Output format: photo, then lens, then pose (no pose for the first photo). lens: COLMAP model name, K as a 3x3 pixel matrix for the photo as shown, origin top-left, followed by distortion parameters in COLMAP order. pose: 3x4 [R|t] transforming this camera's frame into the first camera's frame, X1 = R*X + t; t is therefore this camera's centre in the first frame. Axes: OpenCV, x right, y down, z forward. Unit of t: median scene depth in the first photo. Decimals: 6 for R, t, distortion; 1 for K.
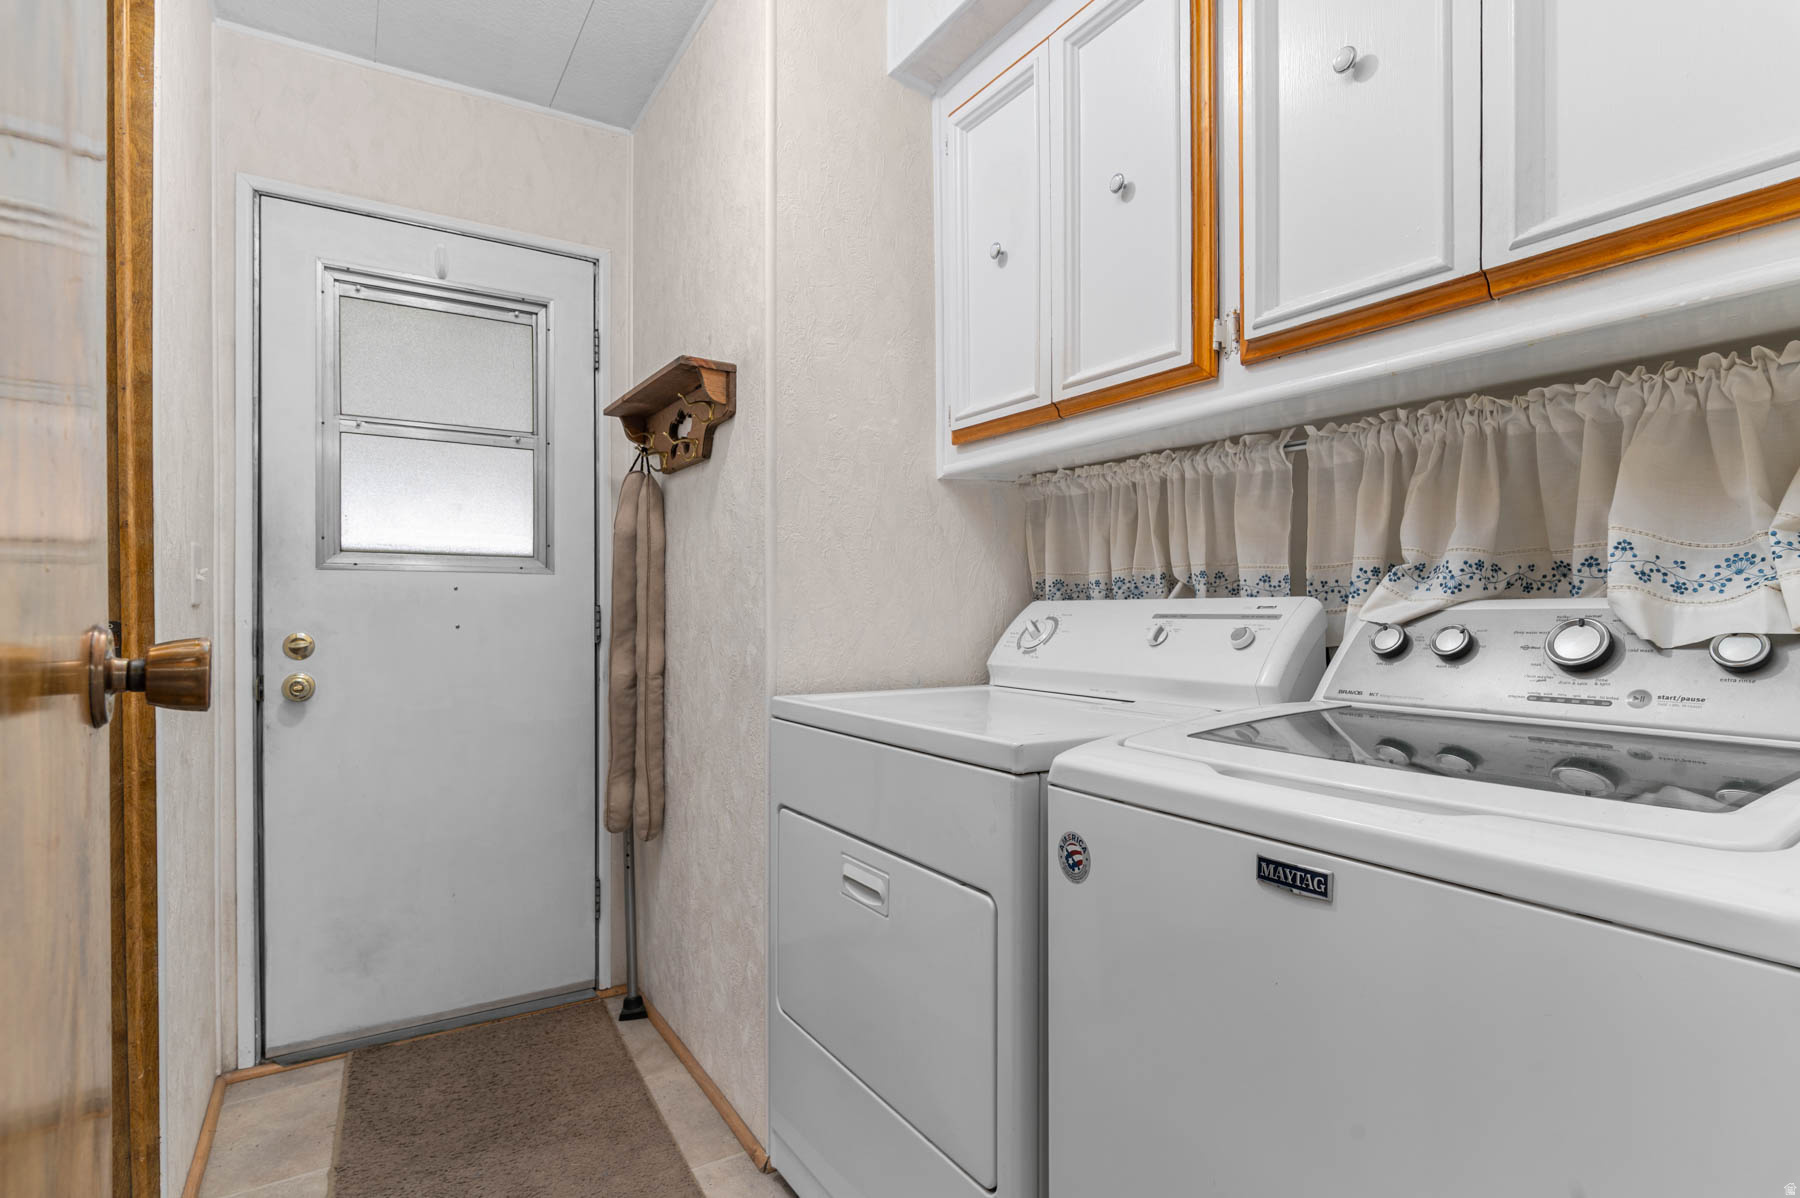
lens RADIAL K [[918.0, 0, 902.5], [0, 918.0, 601.8], [0, 0, 1]] dist [0.001132, 0.000077]
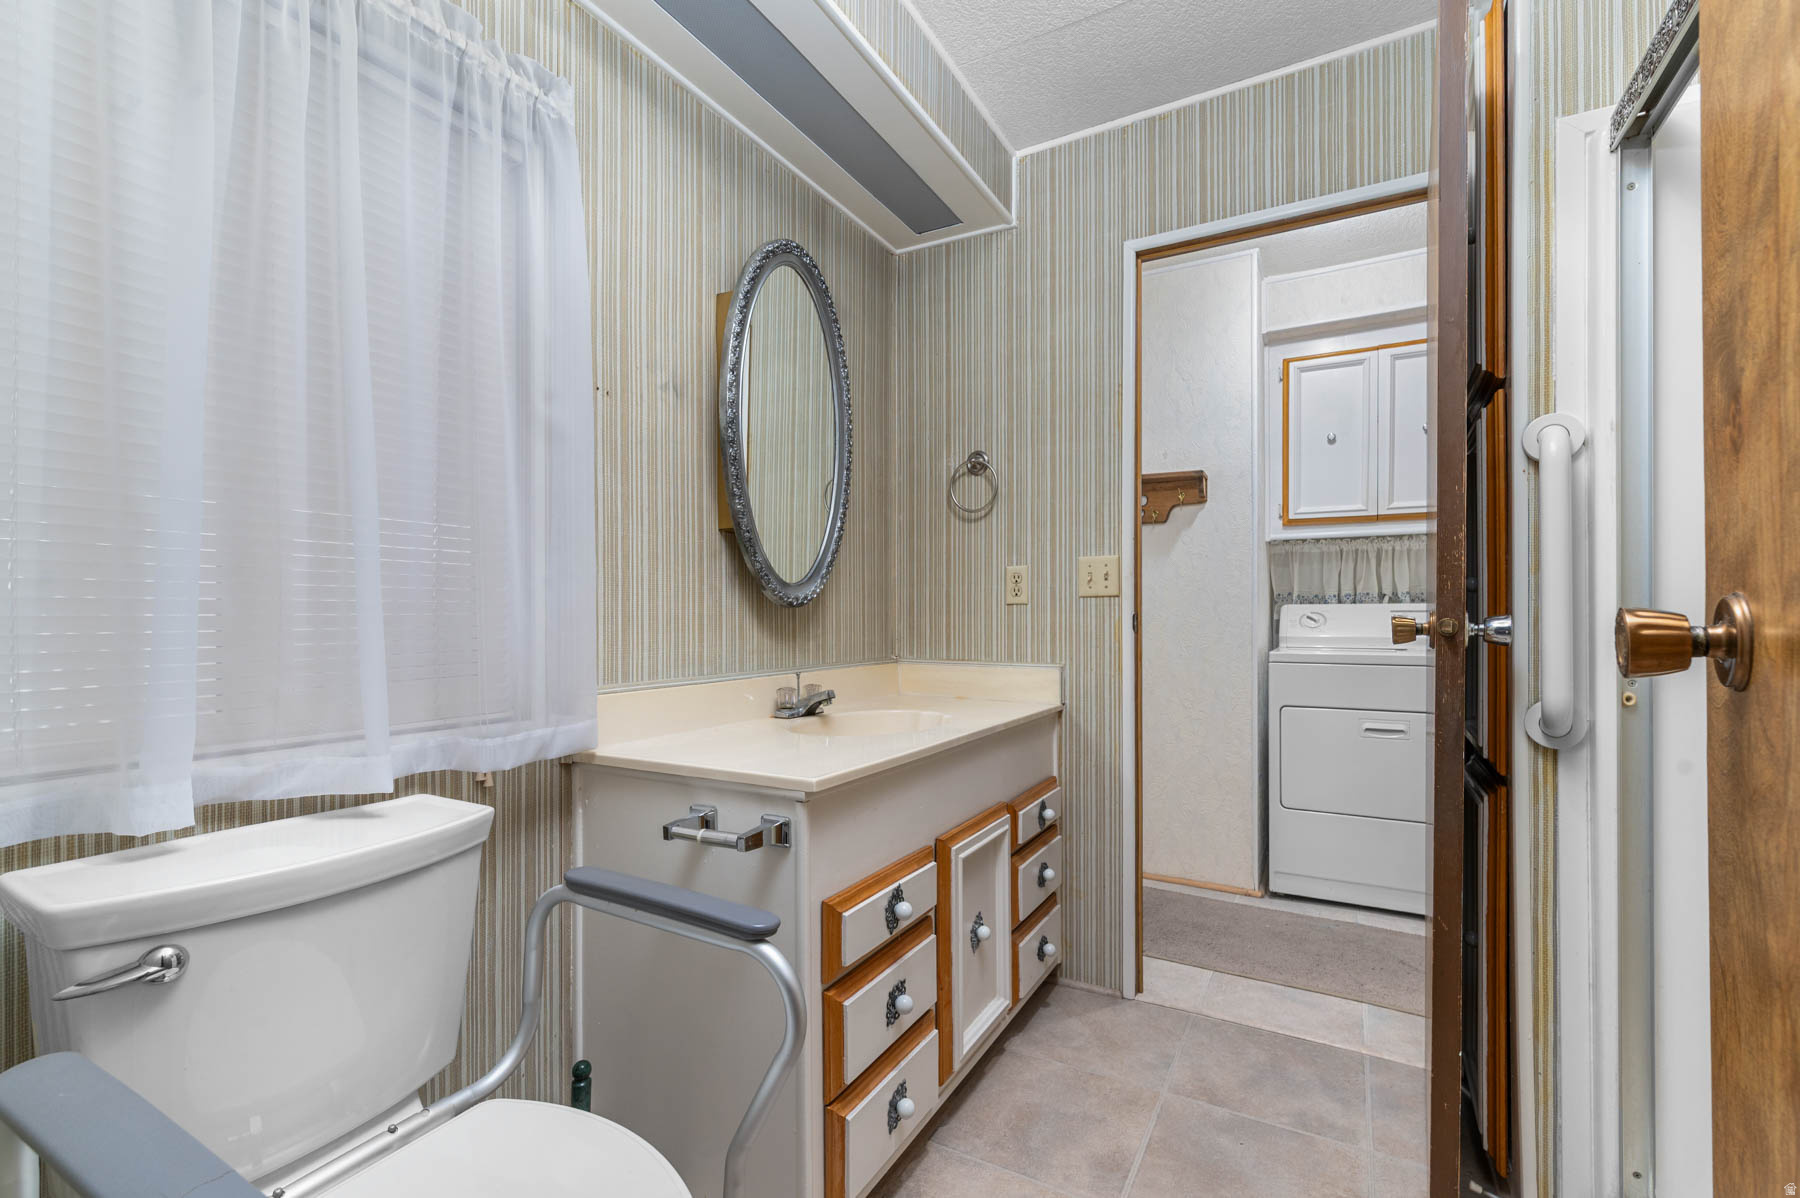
lens RADIAL K [[783.8, 0, 898.3], [0, 783.8, 608.3], [0, 0, 1]] dist [-0.002768, 0.000952]
pose [[0.874928, 0.000834, 0.484252, -1.539372], [0.002175, 0.999982, -0.005652, 0.016050], [-0.484248, 0.005998, 0.874910, -0.073455]]
